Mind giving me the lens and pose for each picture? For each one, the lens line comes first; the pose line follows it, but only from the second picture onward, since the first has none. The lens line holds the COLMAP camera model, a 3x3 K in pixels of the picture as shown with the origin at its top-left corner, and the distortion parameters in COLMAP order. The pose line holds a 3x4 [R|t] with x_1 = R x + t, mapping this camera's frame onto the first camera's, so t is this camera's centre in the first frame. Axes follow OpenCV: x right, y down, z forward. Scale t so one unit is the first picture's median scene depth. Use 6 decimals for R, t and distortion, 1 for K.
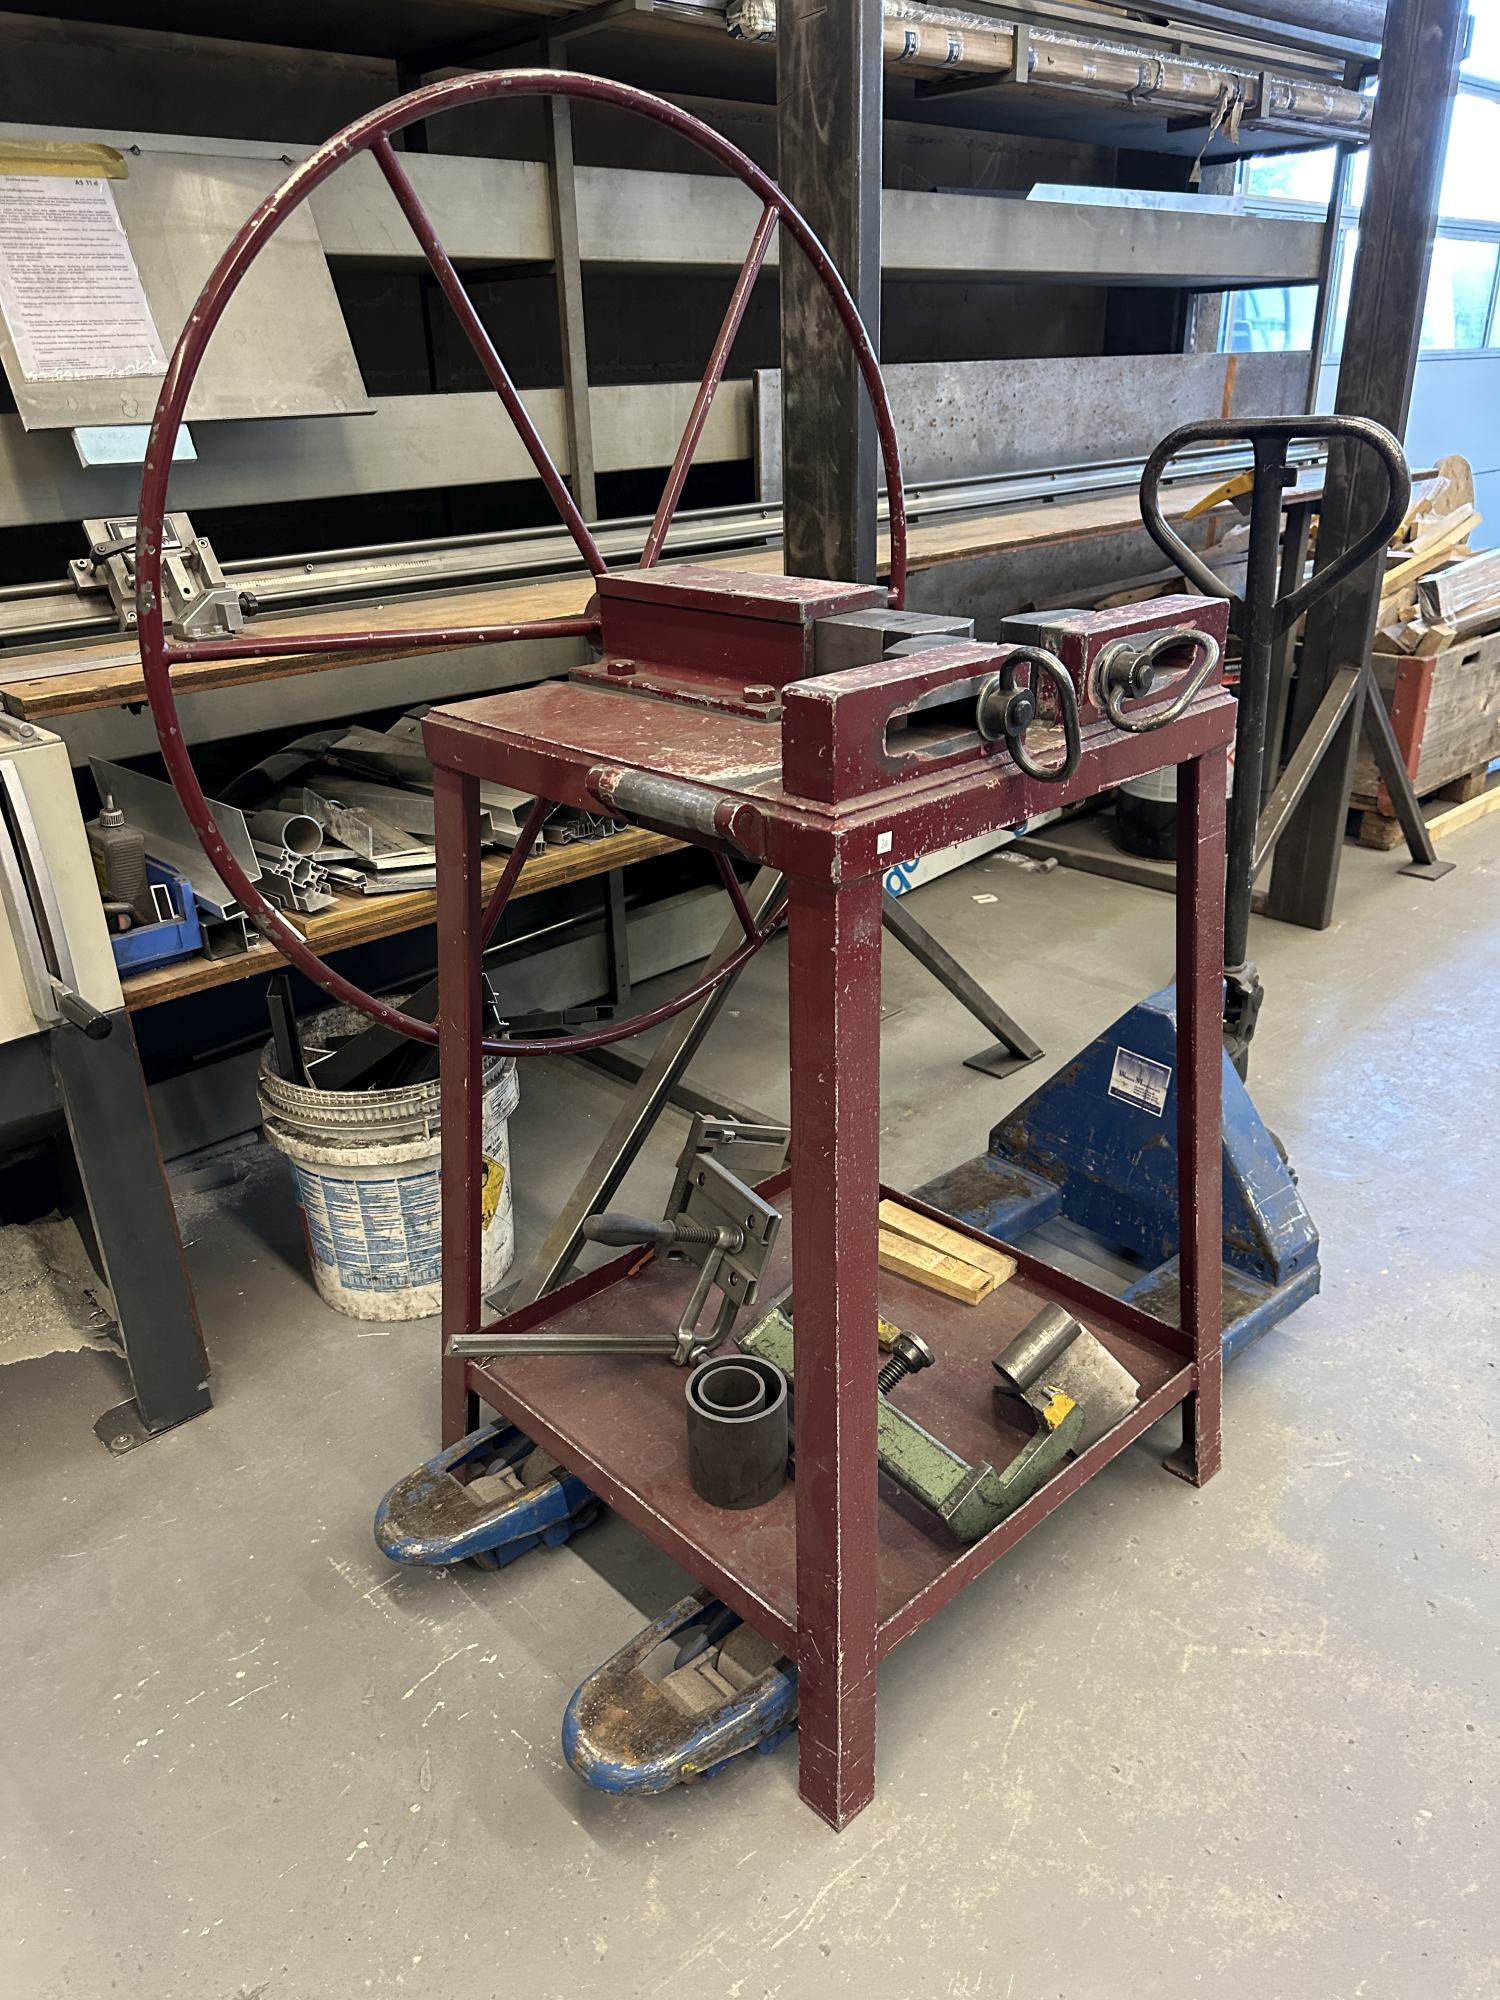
lens RADIAL K [[1420.8, 0, 749.6], [0, 1420.8, 1012.4], [0, 0, 1]] dist [0.002882, -0.002383]
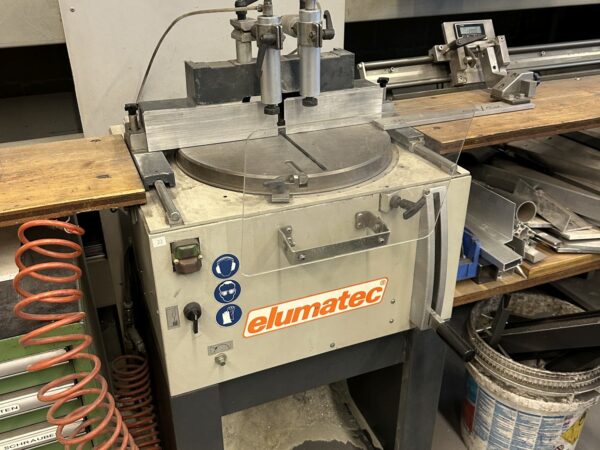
lens RADIAL K [[574.9, 0, 300.2], [0, 574.9, 223.1], [0, 0, 1]] dist [0.012525, 0.000000]
pose [[0.922251, 0.193222, -0.334841, -0.333546], [-0.175980, 0.981022, 0.081404, -0.120614], [0.344215, -0.016150, 0.938752, 0.239451]]
